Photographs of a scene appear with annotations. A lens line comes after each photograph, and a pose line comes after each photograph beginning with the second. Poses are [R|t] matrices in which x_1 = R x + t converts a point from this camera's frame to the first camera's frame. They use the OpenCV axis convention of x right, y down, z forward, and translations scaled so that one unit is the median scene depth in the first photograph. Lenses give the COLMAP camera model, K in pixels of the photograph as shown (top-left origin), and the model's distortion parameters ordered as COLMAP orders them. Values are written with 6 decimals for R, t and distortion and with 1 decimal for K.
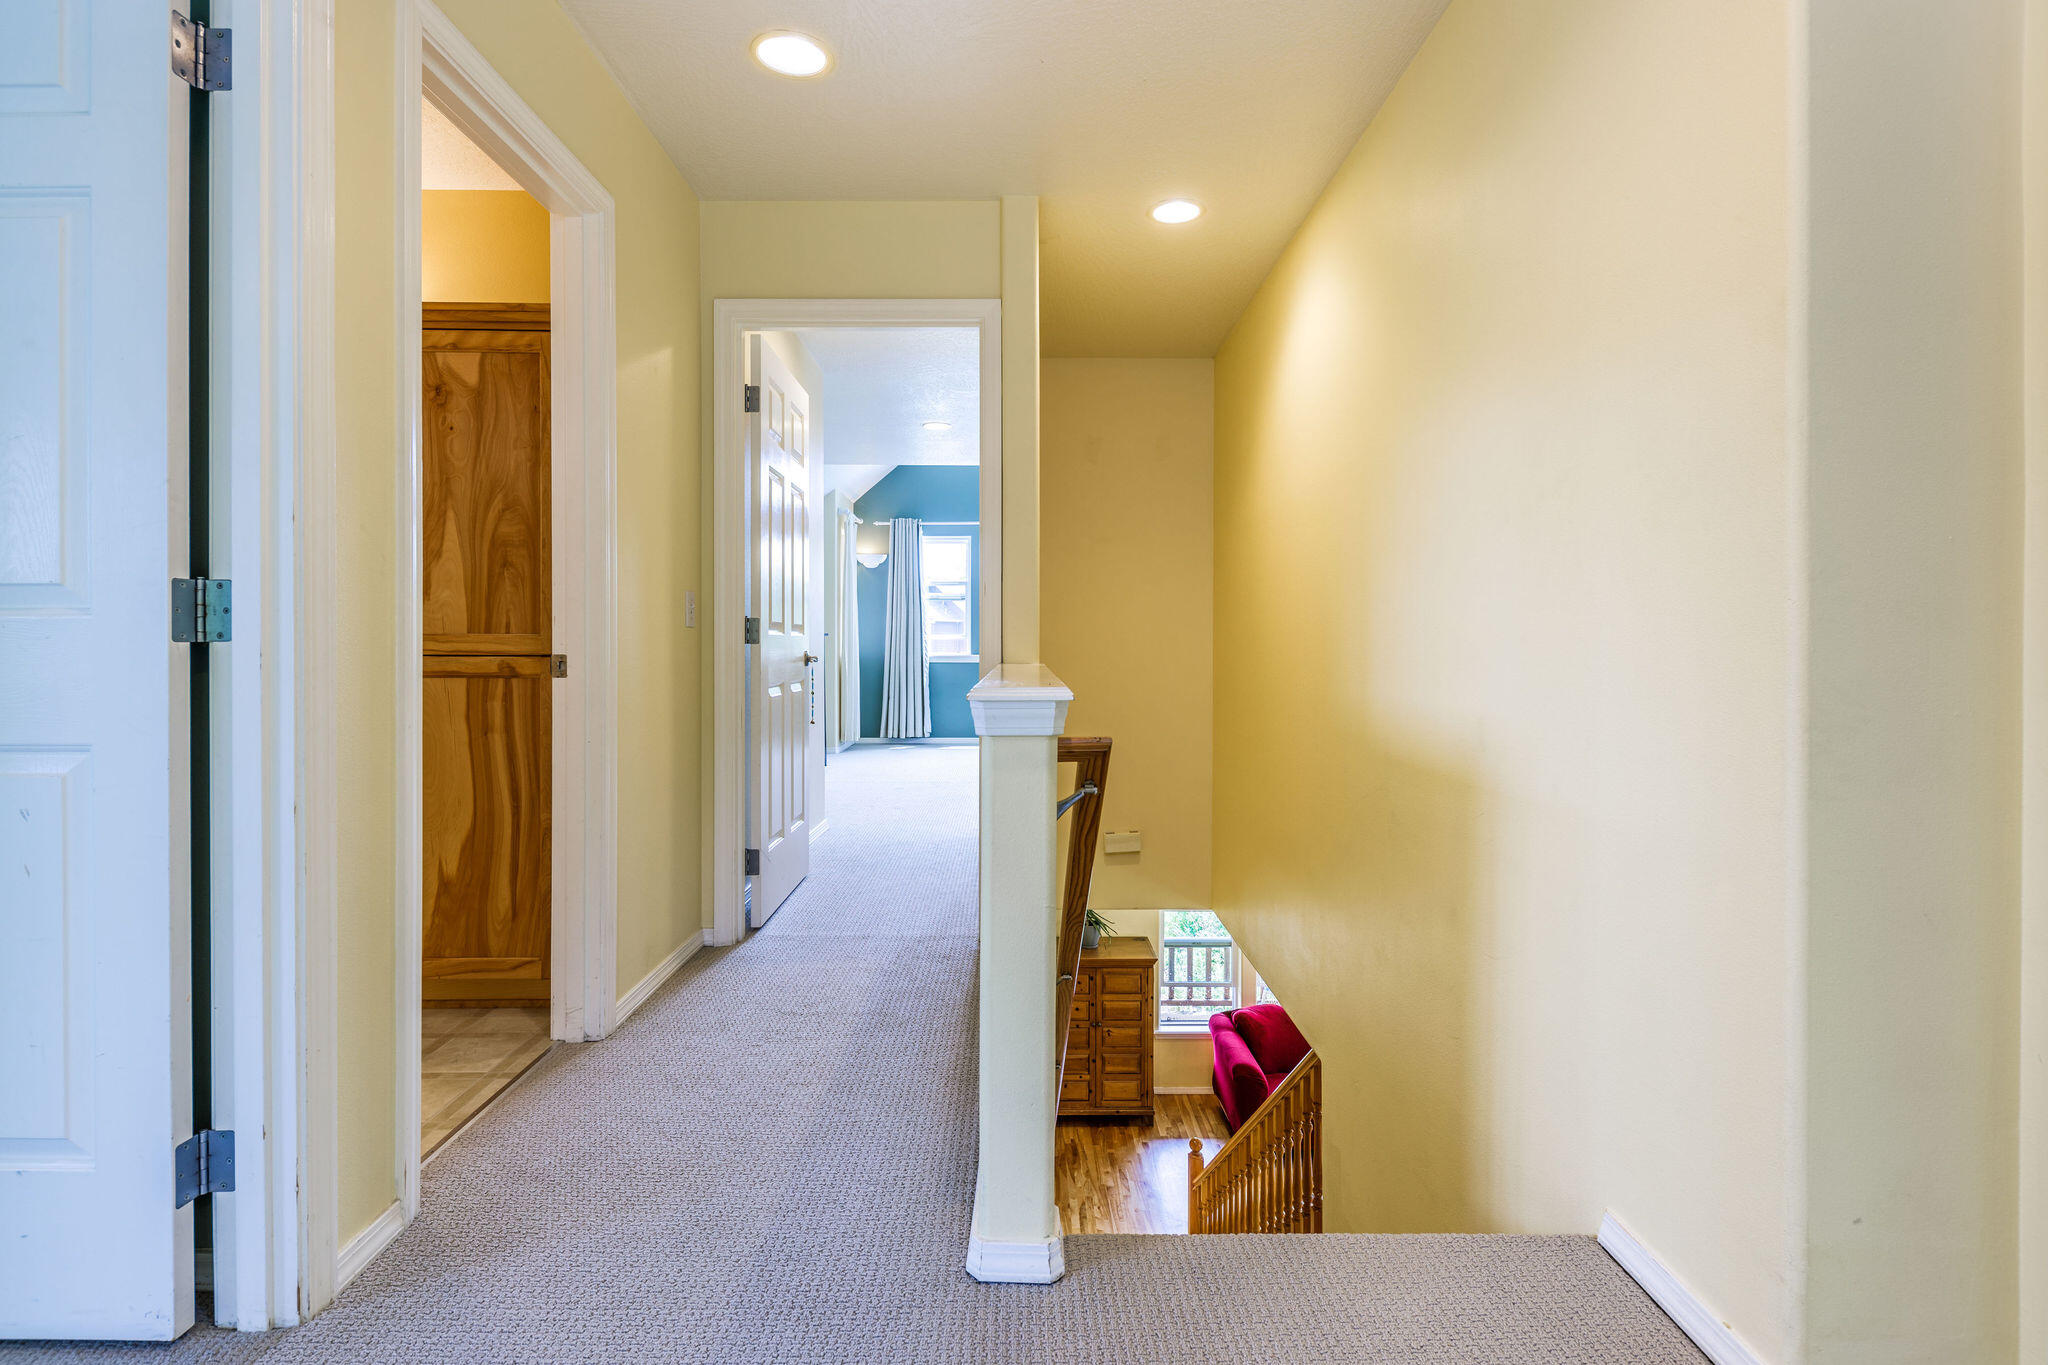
lens RADIAL K [[951.5, 0, 1024.0], [0, 951.5, 682.5], [0, 0, 1]] dist [0.000481, 0.000032]
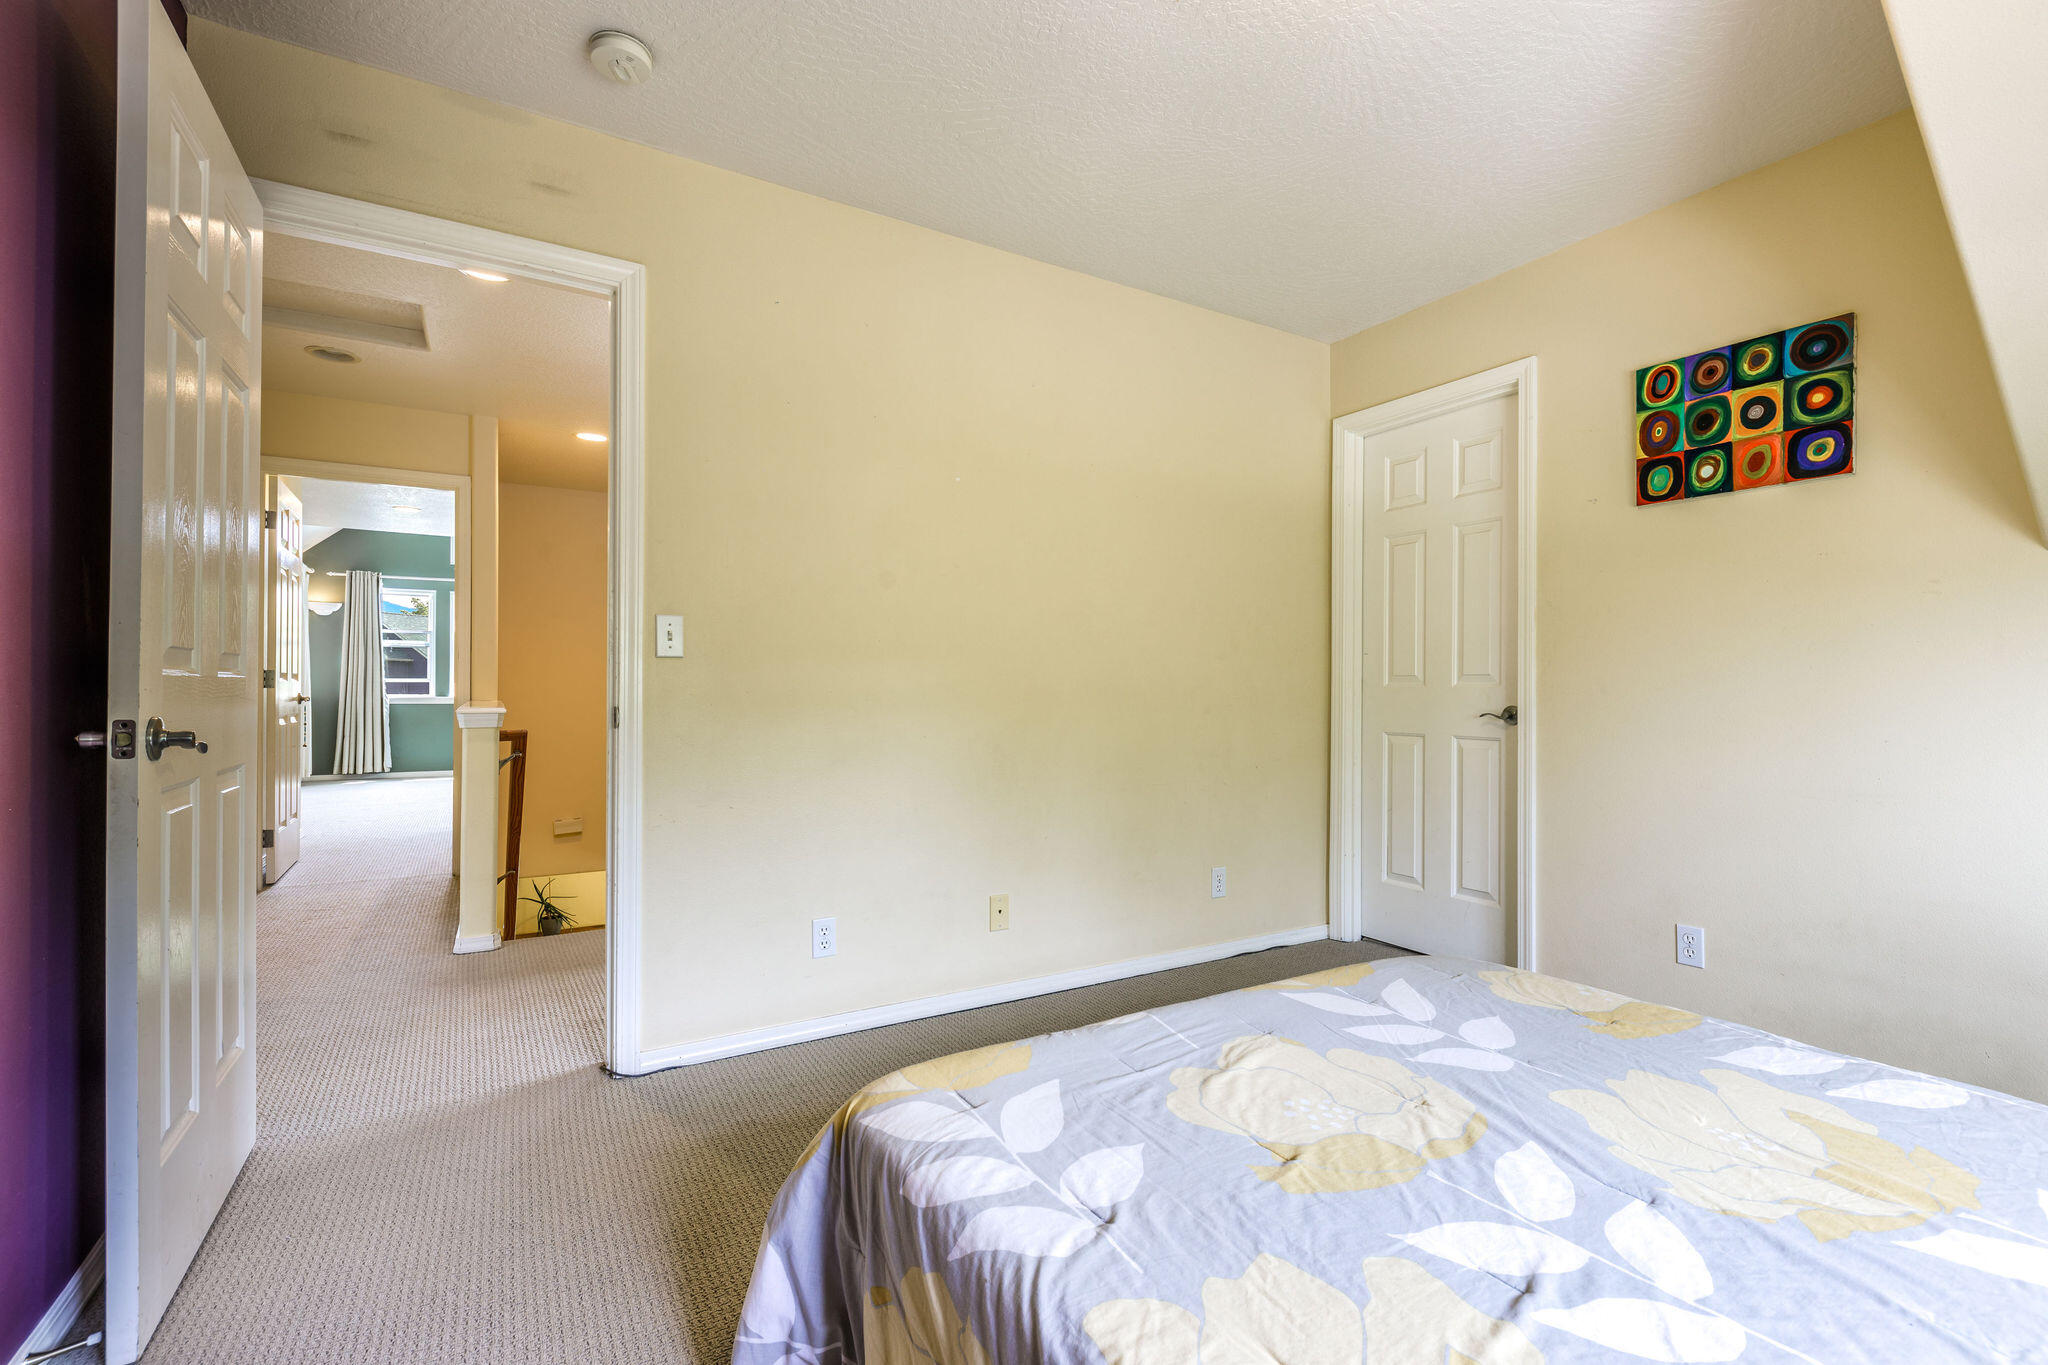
lens RADIAL K [[891.9, 0, 1024.0], [0, 891.9, 682.5], [0, 0, 1]] dist [-0.000511, -0.000884]
pose [[0.859726, 0.003262, 0.510745, 0.004304], [0.019351, 0.999054, -0.038954, 0.009868], [-0.510388, 0.043373, 0.858850, -0.289139]]
